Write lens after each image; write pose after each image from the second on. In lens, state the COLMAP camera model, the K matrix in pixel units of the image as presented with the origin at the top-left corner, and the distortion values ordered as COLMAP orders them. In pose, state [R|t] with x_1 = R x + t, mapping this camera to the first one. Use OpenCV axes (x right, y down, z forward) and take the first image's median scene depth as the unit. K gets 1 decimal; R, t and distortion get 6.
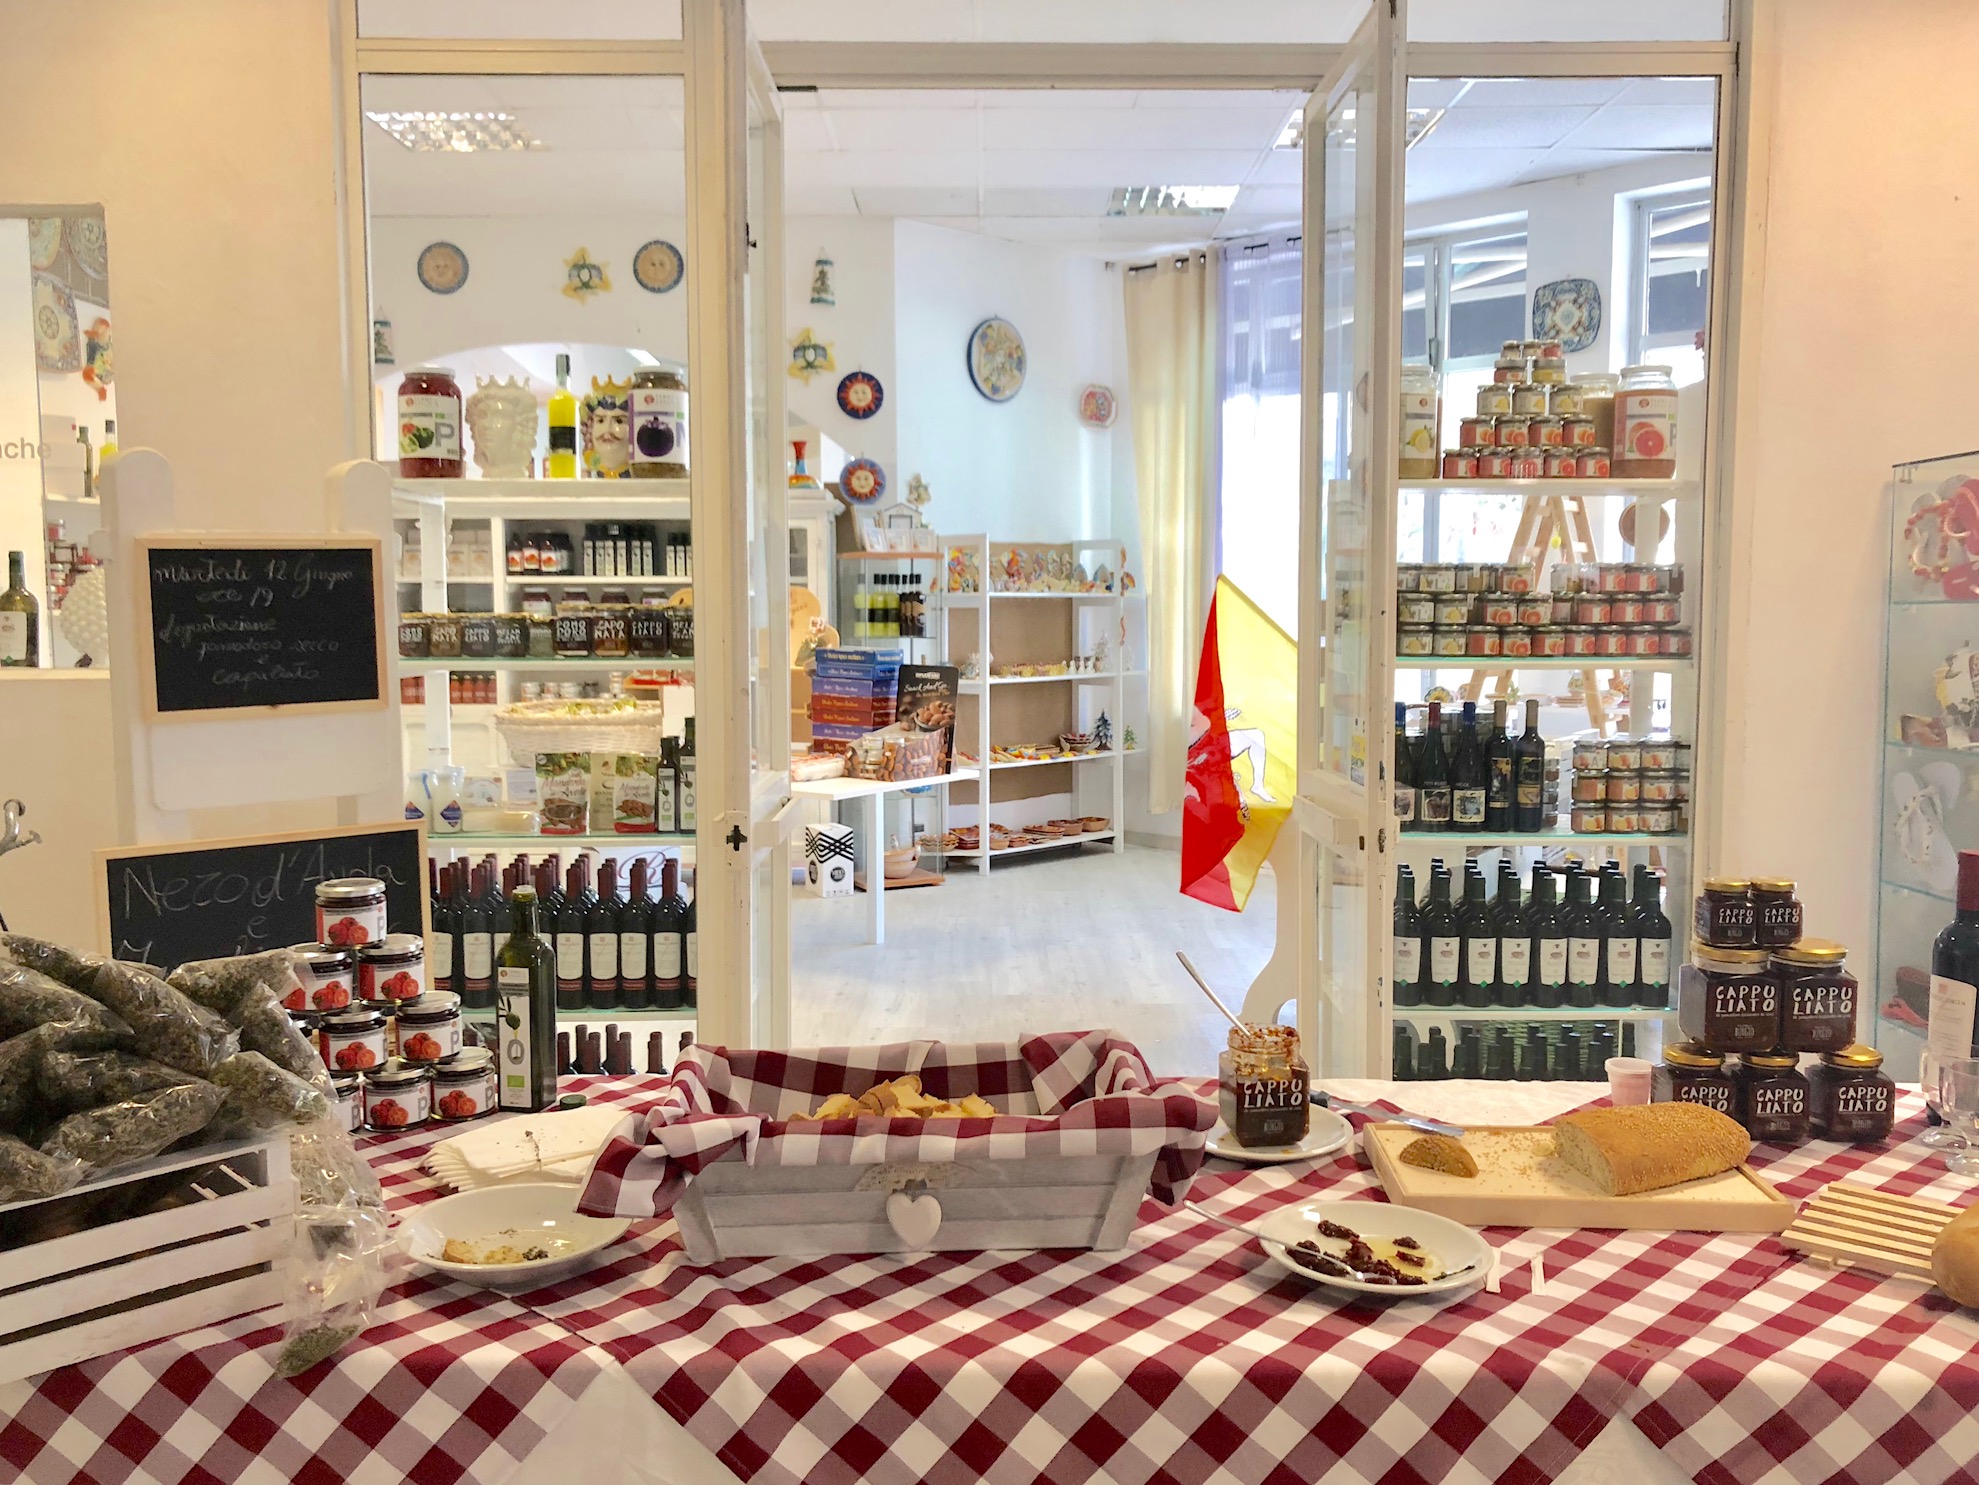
lens RADIAL K [[1656.7, 0, 977.9], [0, 1656.7, 727.2], [0, 0, 1]] dist [0.009309, -0.015705]
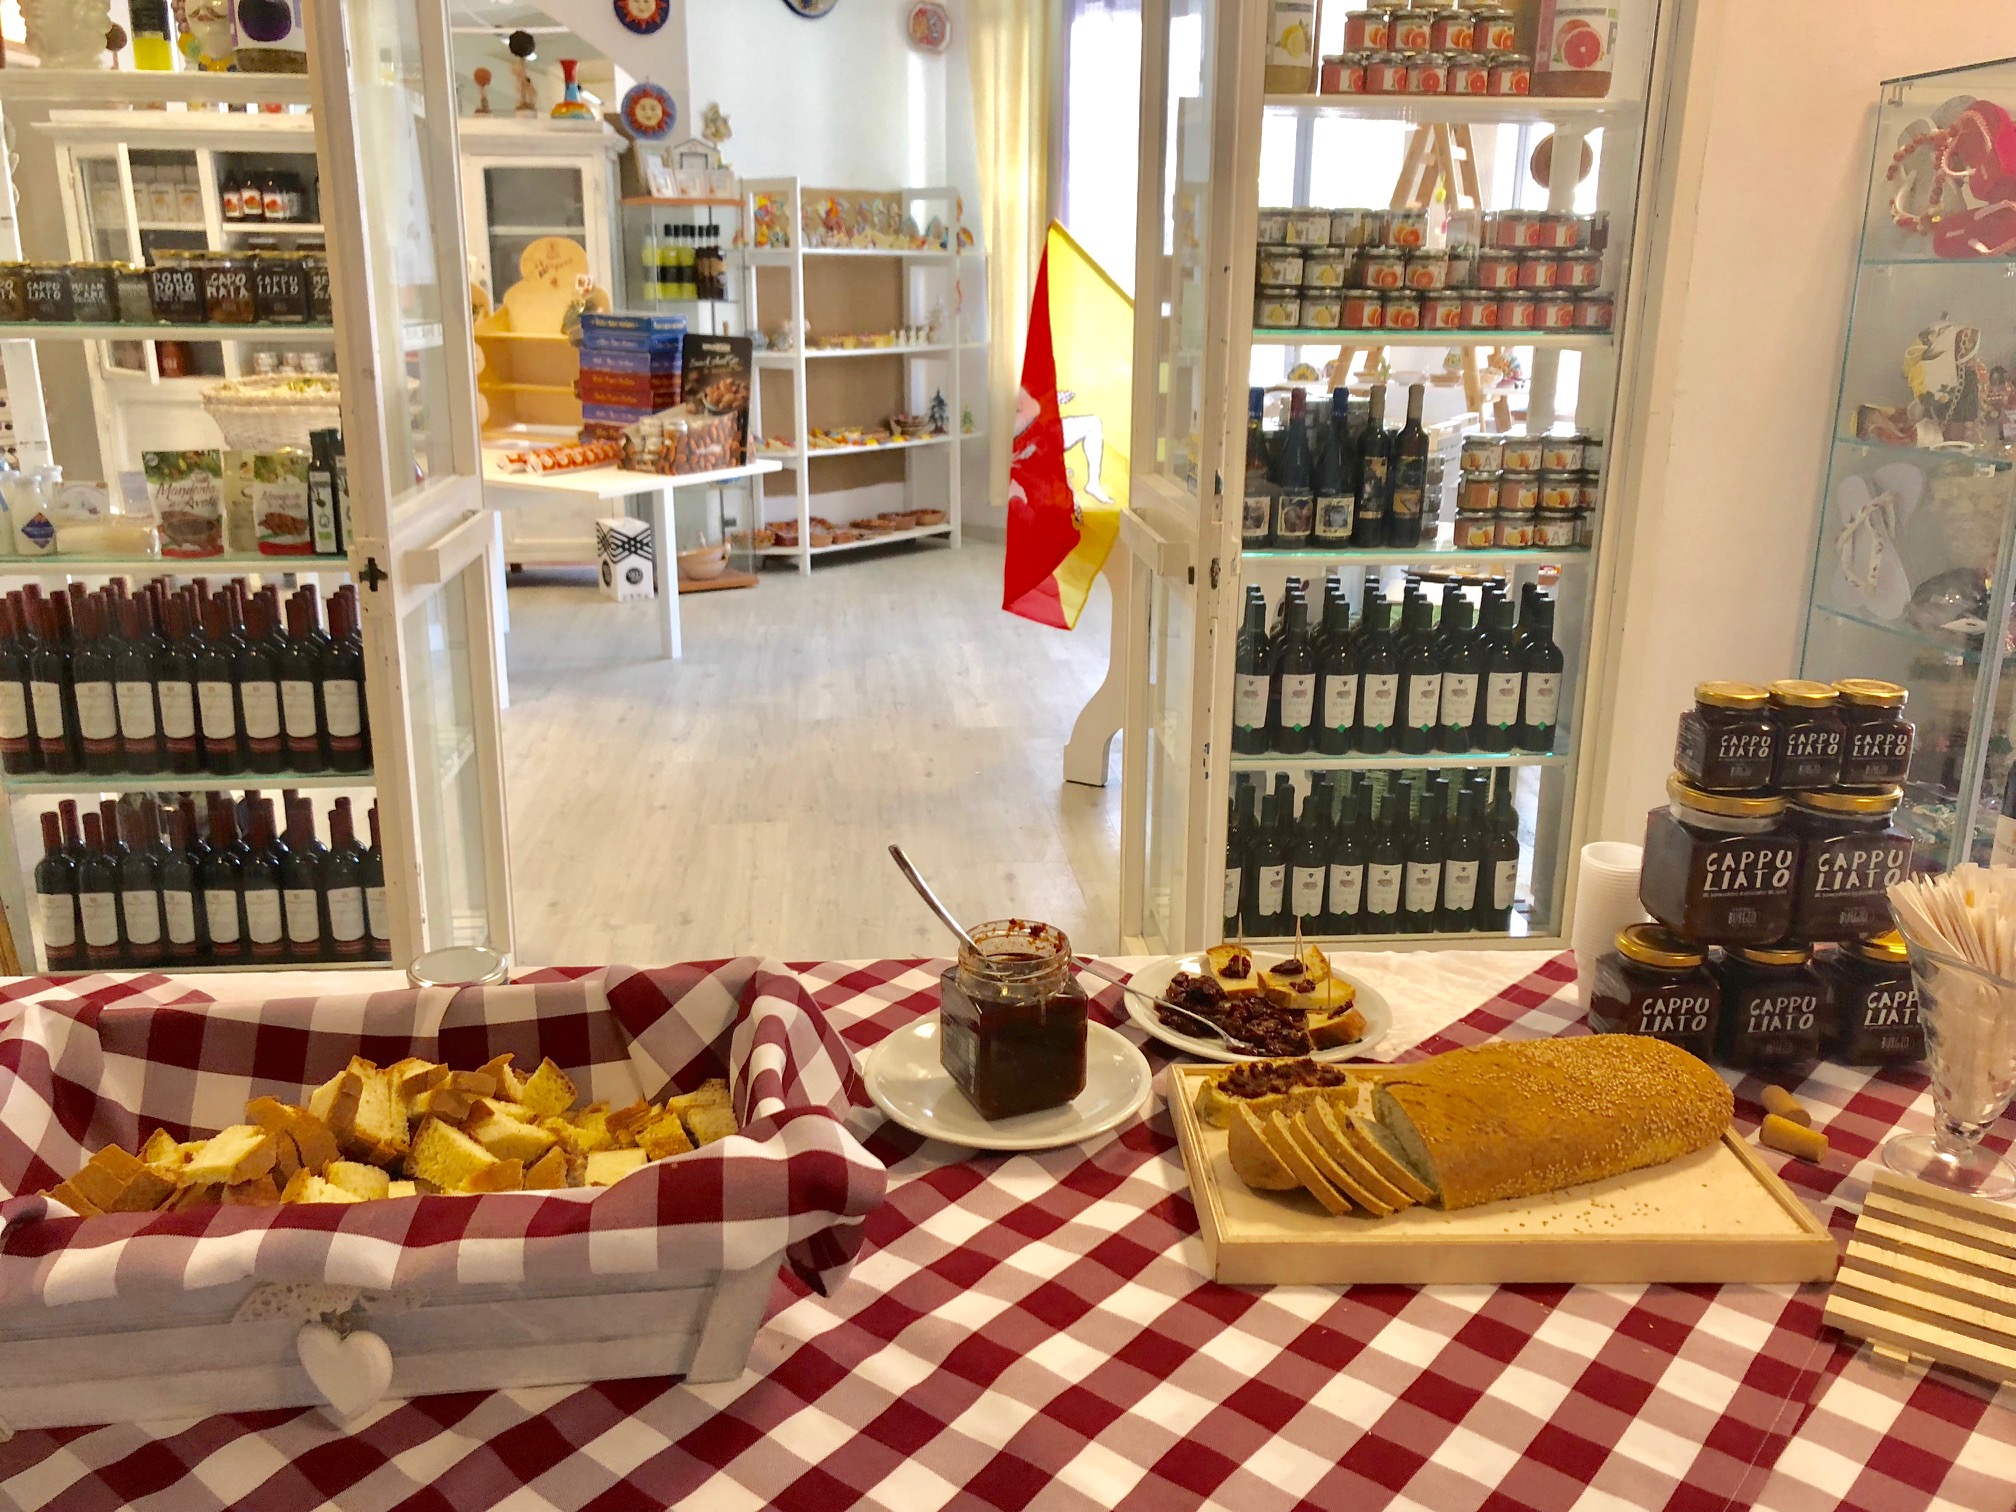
lens RADIAL K [[1687.7, 0, 1001.9], [0, 1687.7, 745.1], [0, 0, 1]] dist [0.009309, -0.015705]
pose [[0.995117, -0.017333, 0.097167, 0.048138], [-0.002337, 0.980046, 0.198757, -0.007327], [-0.098673, -0.198014, 0.975220, 0.176181]]
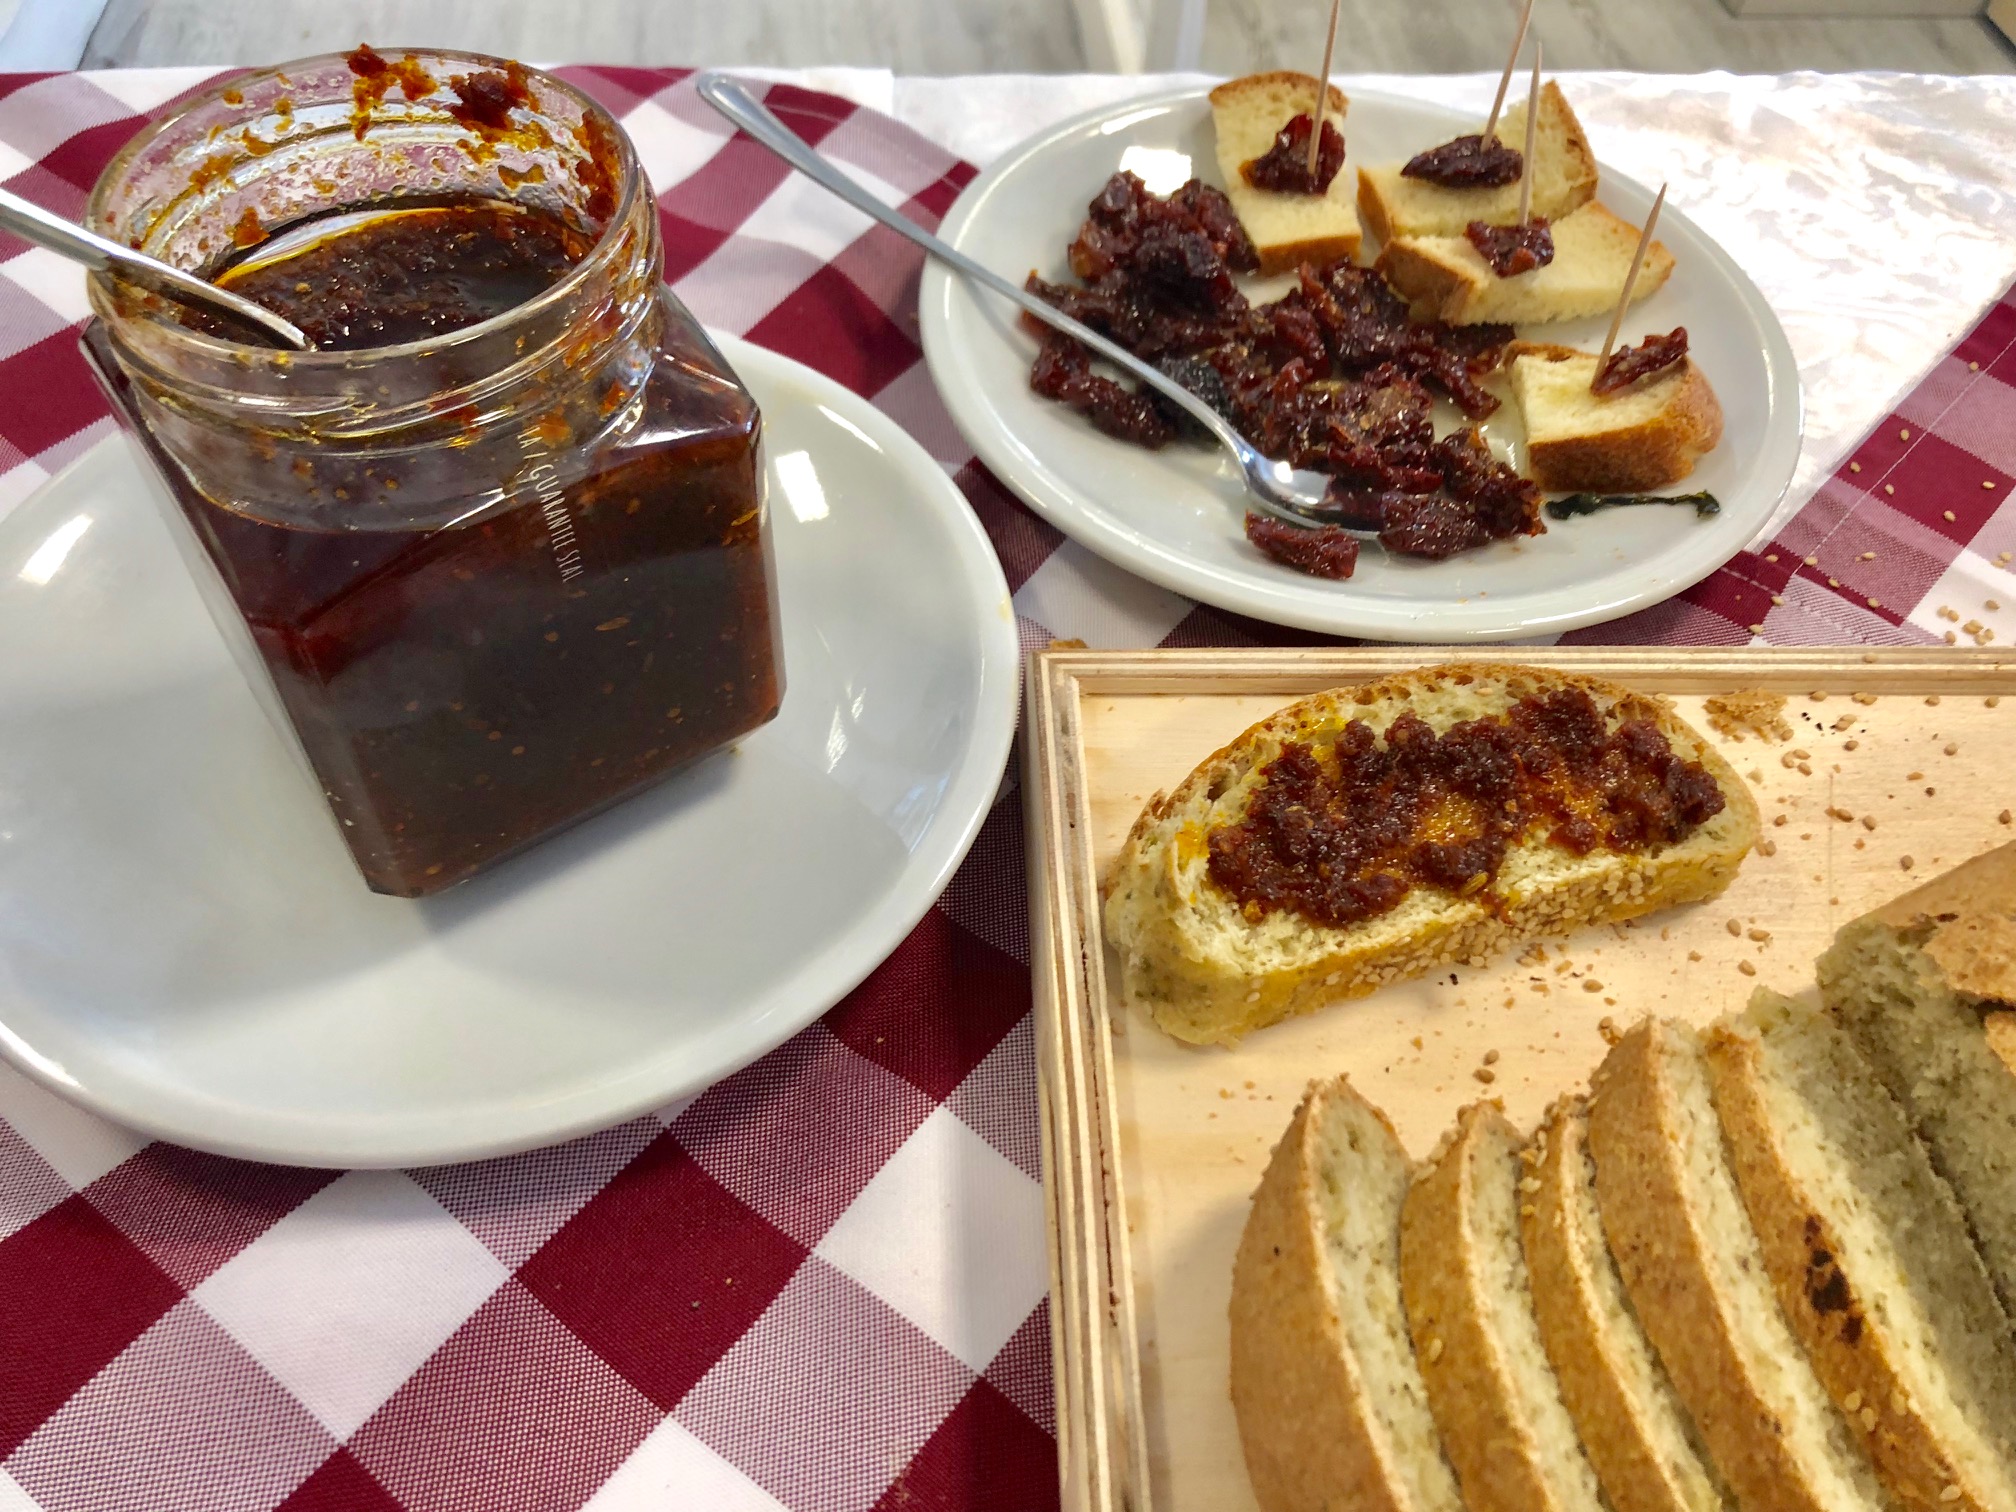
lens RADIAL K [[1687.7, 0, 1001.2], [0, 1687.7, 748.4], [0, 0, 1]] dist [0.009309, -0.015705]
pose [[0.994316, -0.052966, 0.092363, 0.097987], [-0.029688, 0.695158, 0.718244, 0.055114], [-0.102249, -0.716903, 0.689634, 0.401354]]
